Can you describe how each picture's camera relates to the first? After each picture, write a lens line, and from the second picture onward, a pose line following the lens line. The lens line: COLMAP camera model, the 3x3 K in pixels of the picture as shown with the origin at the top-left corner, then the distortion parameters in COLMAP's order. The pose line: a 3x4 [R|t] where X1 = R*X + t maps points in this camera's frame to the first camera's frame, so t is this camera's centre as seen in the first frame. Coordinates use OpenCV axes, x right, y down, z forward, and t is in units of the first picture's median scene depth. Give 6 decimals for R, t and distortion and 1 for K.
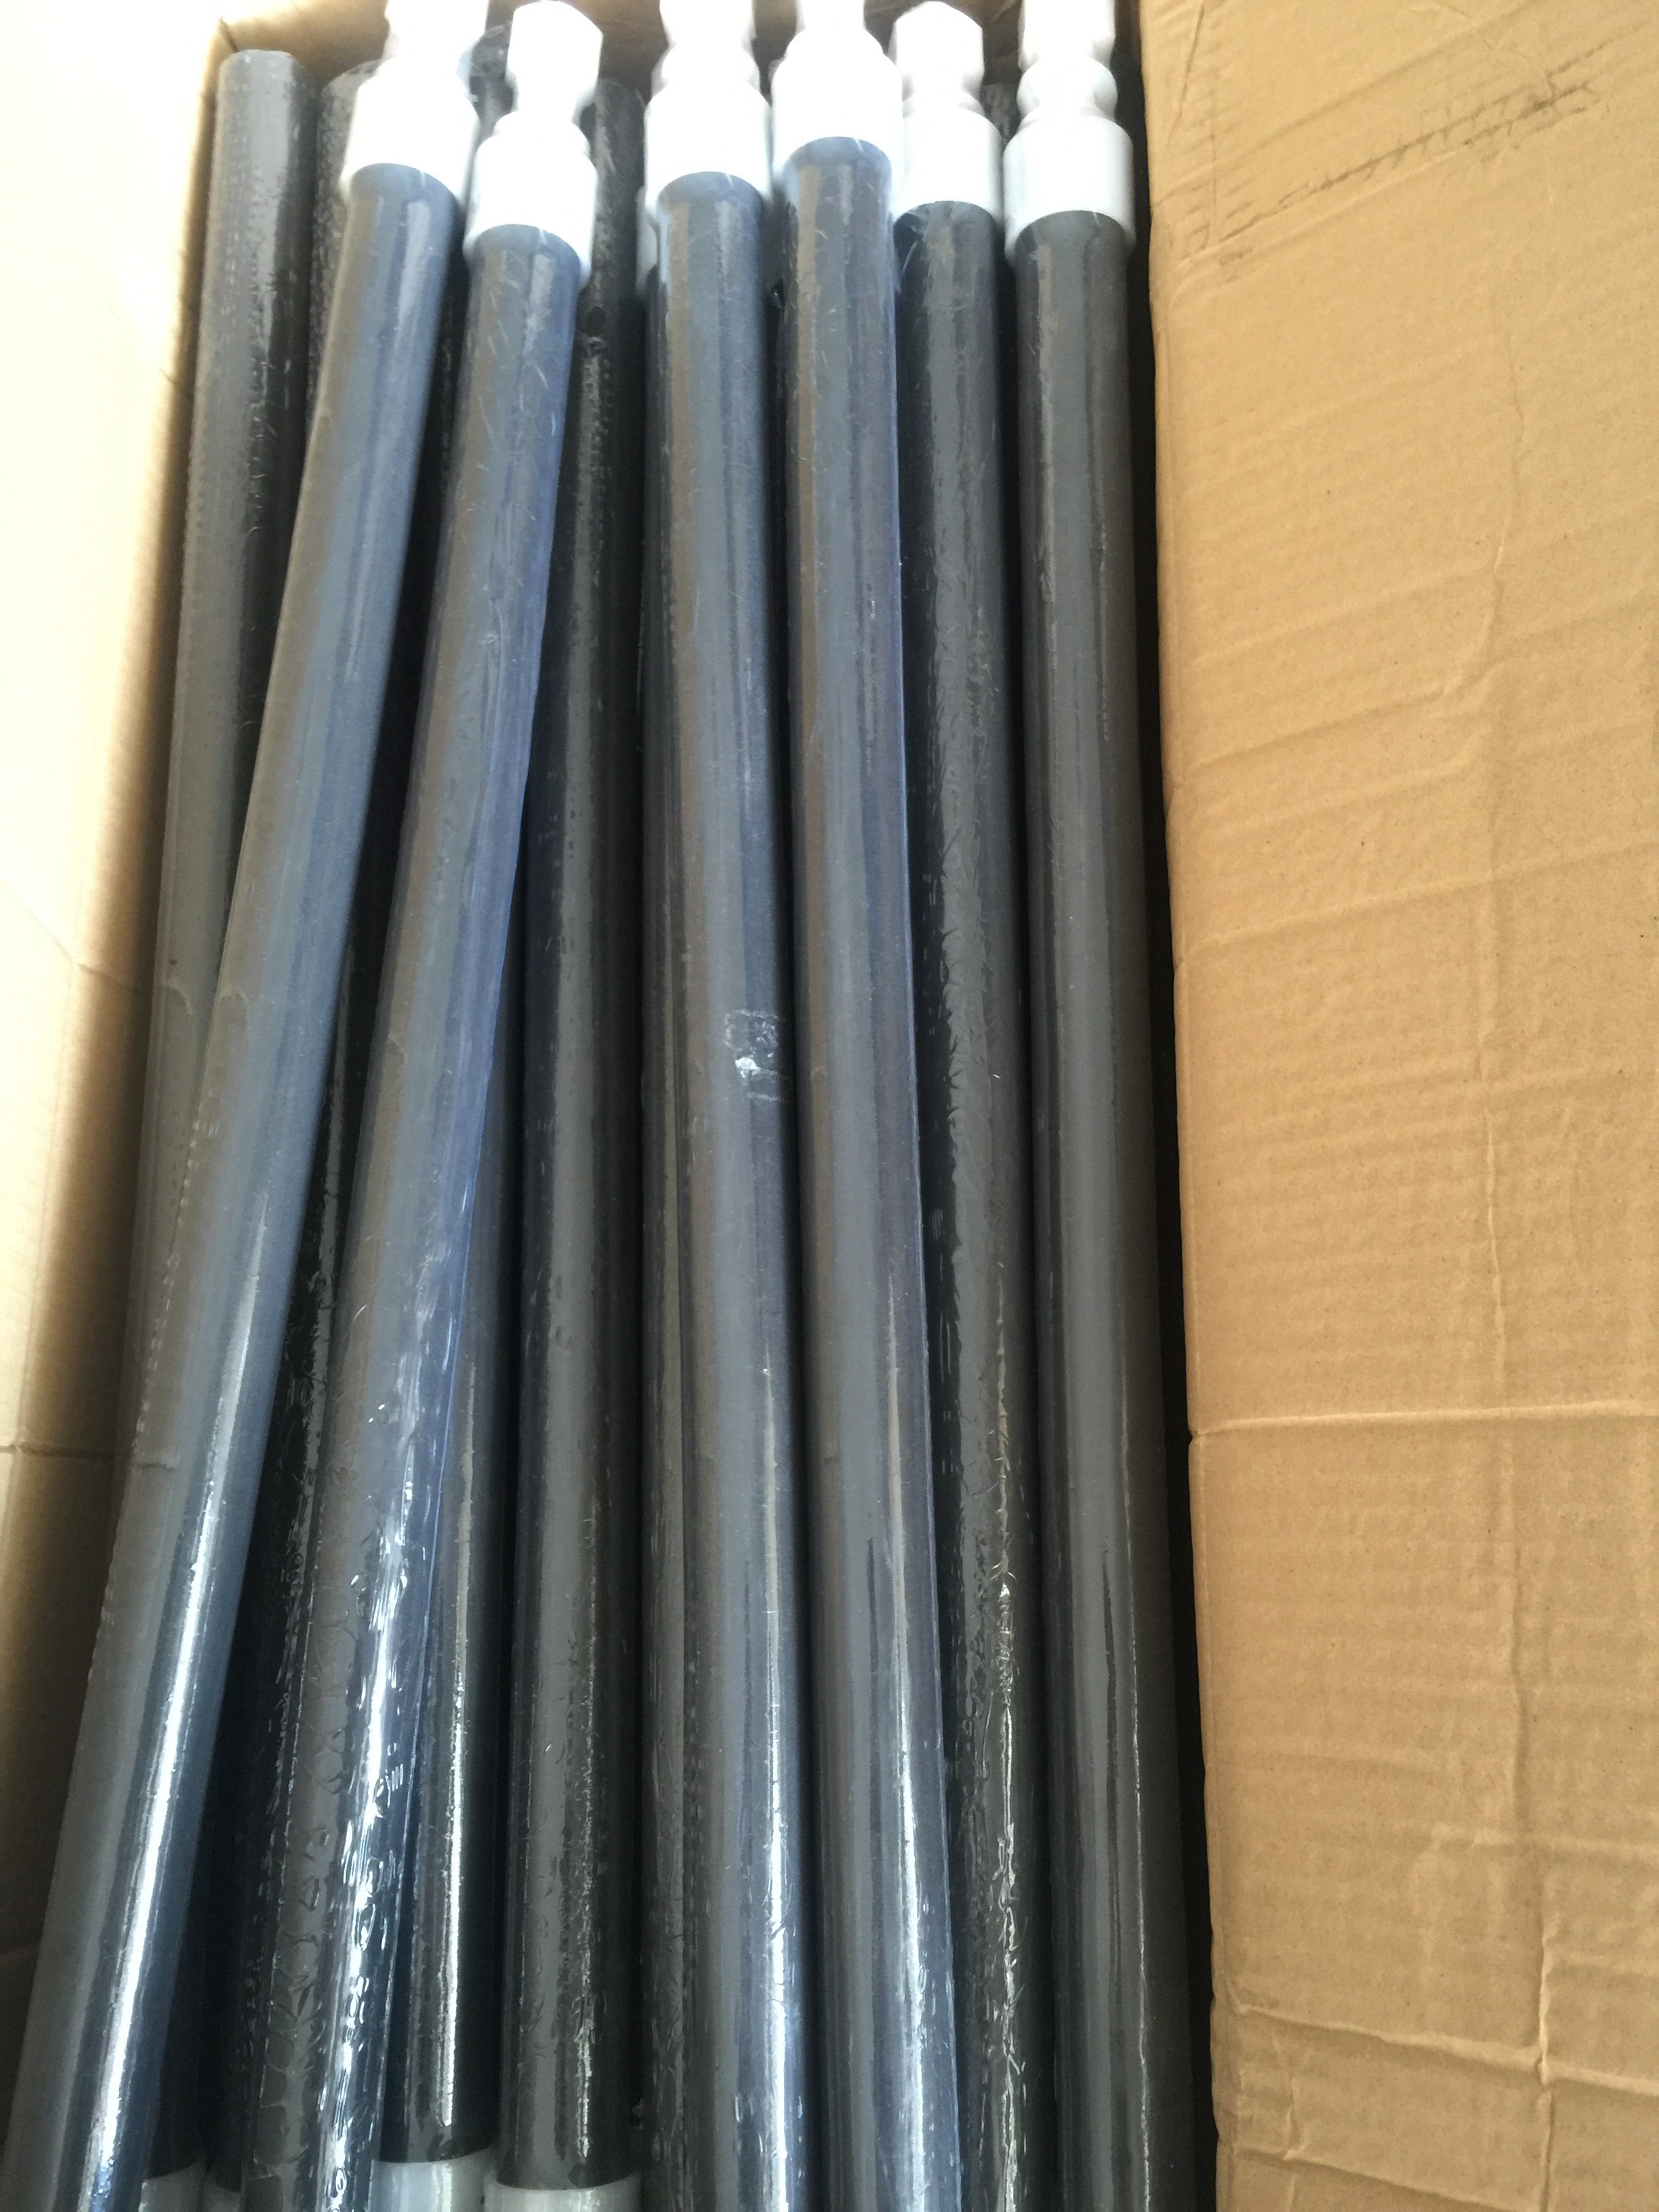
lens RADIAL K [[1869.5, 0, 829.8], [0, 1869.5, 1070.1], [0, 0, 1]] dist [0.088344, -0.143779]
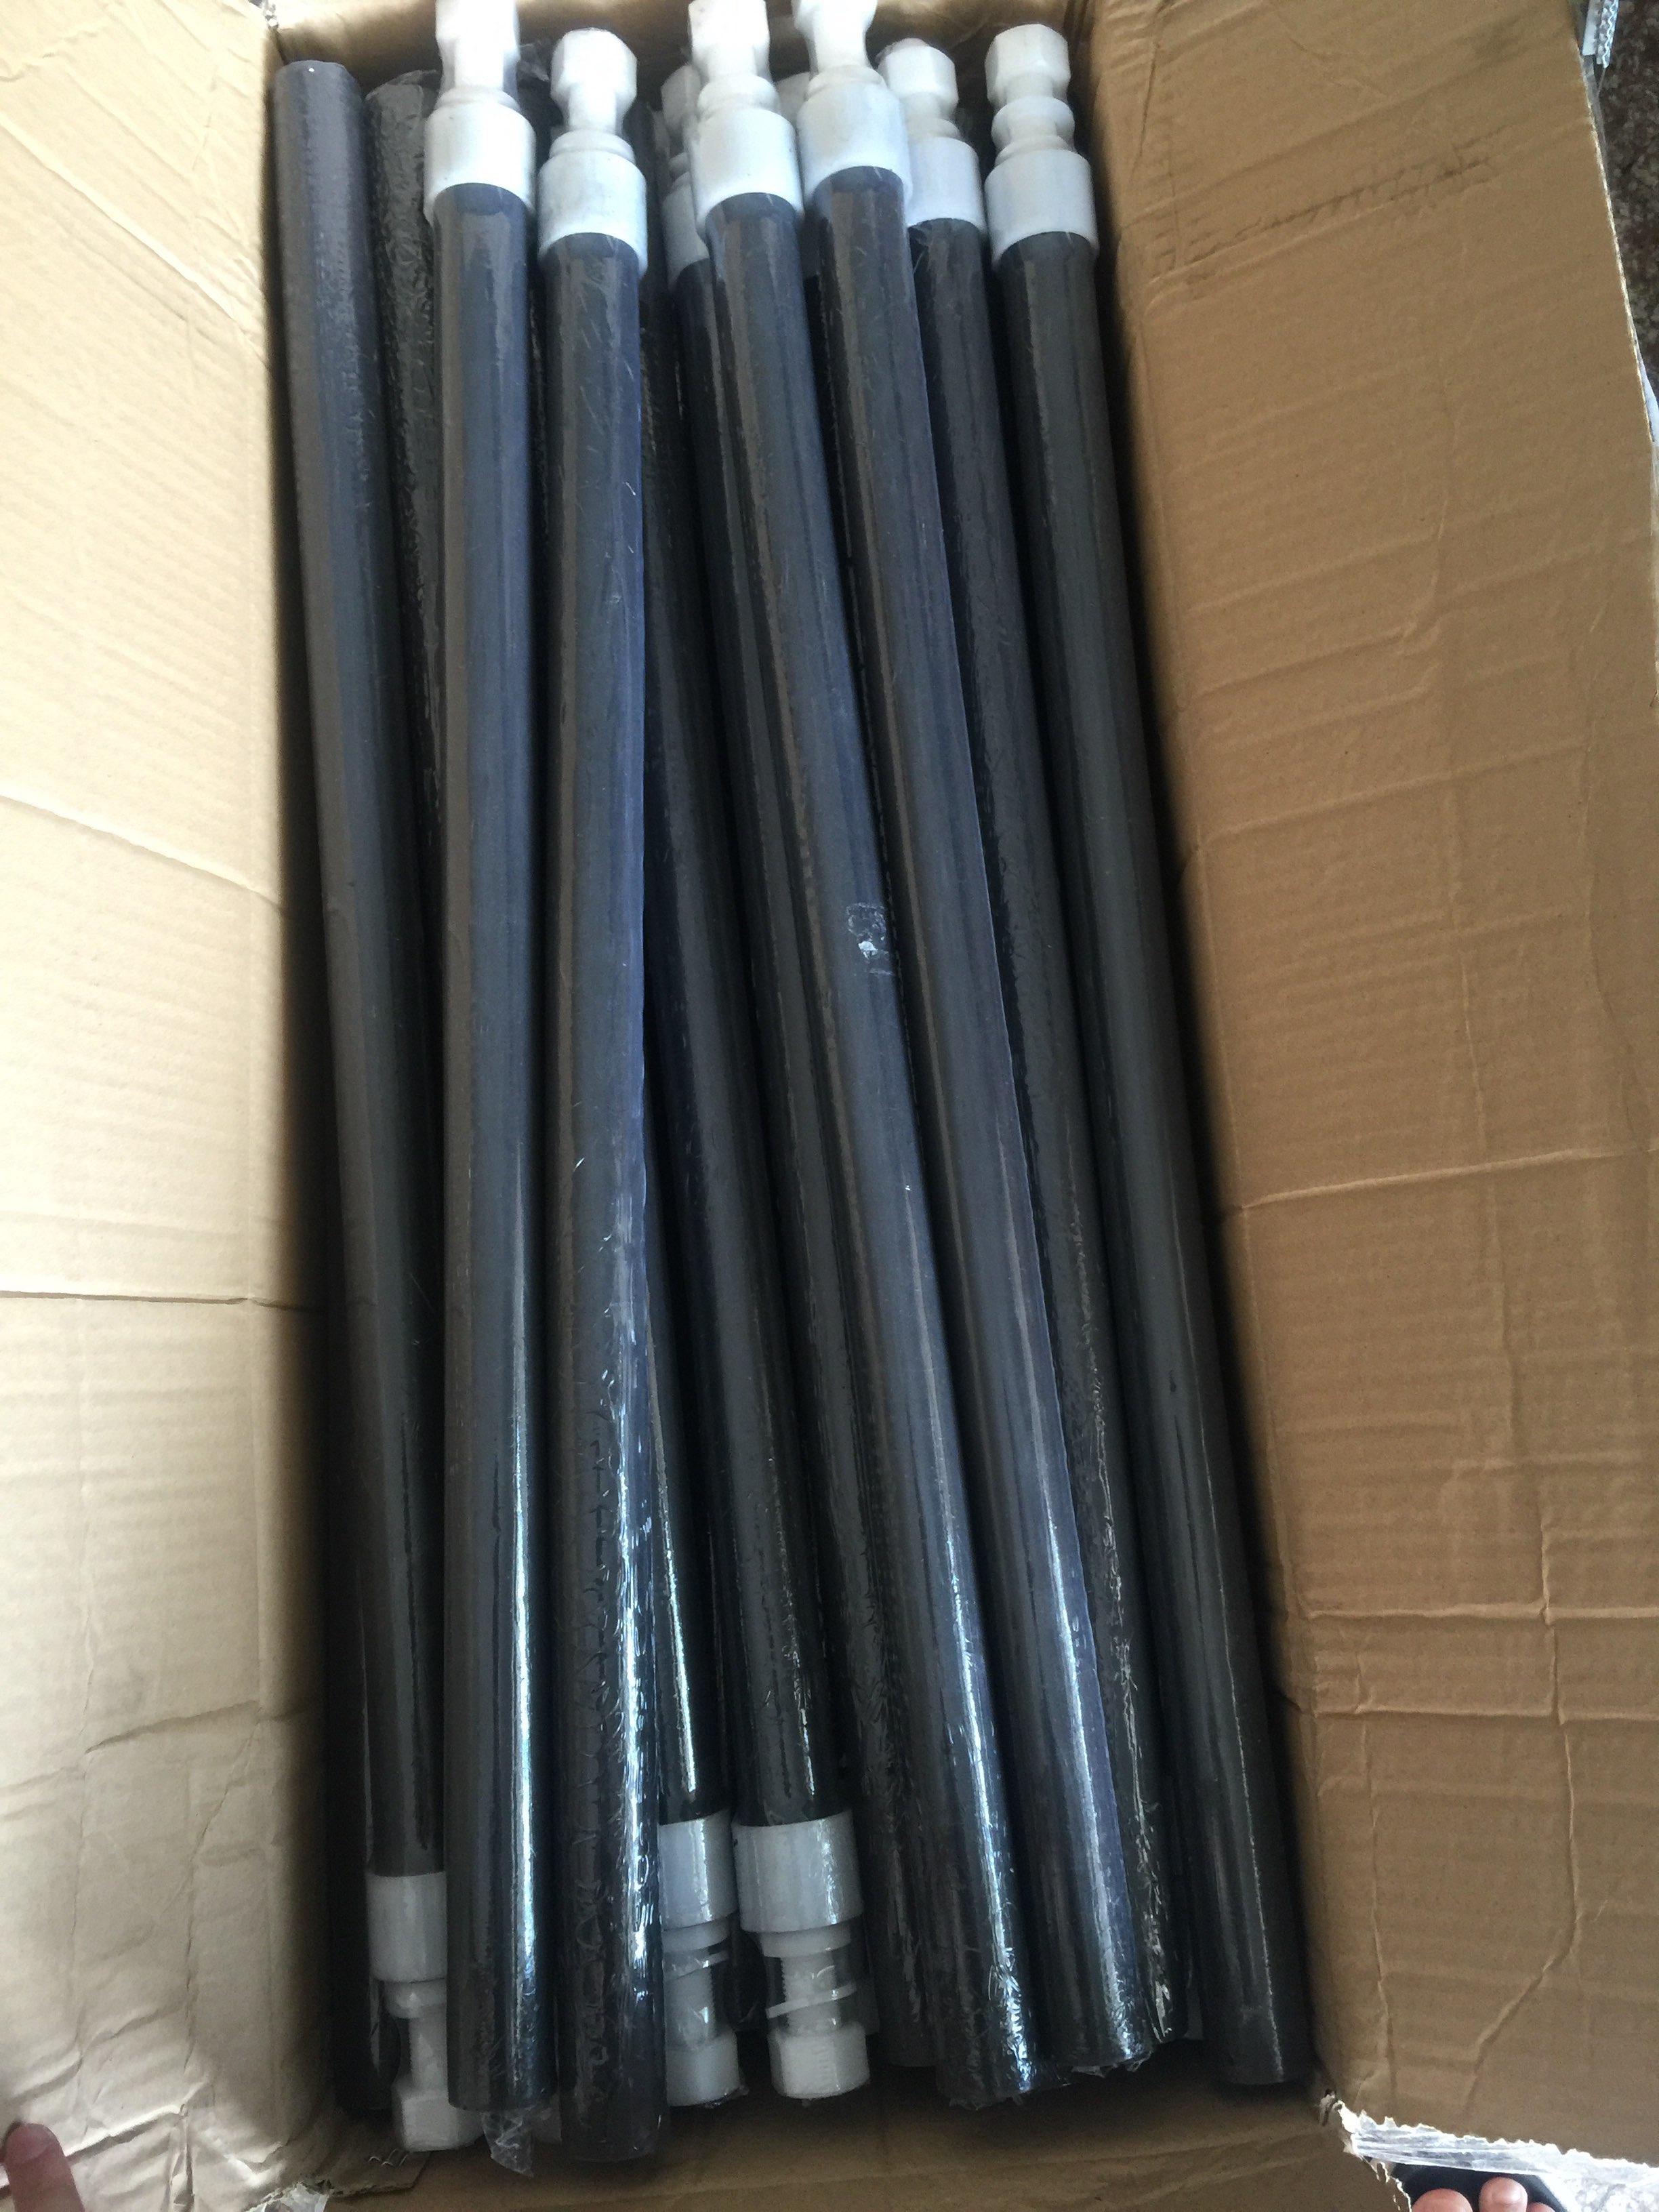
lens RADIAL K [[1869.5, 0, 829.8], [0, 1869.5, 1070.1], [0, 0, 1]] dist [0.088344, -0.143779]
pose [[0.984475, -0.060059, 0.164931, -0.306699], [0.050585, 0.996852, 0.061055, 0.001810], [-0.168079, -0.051764, 0.984413, -0.247576]]
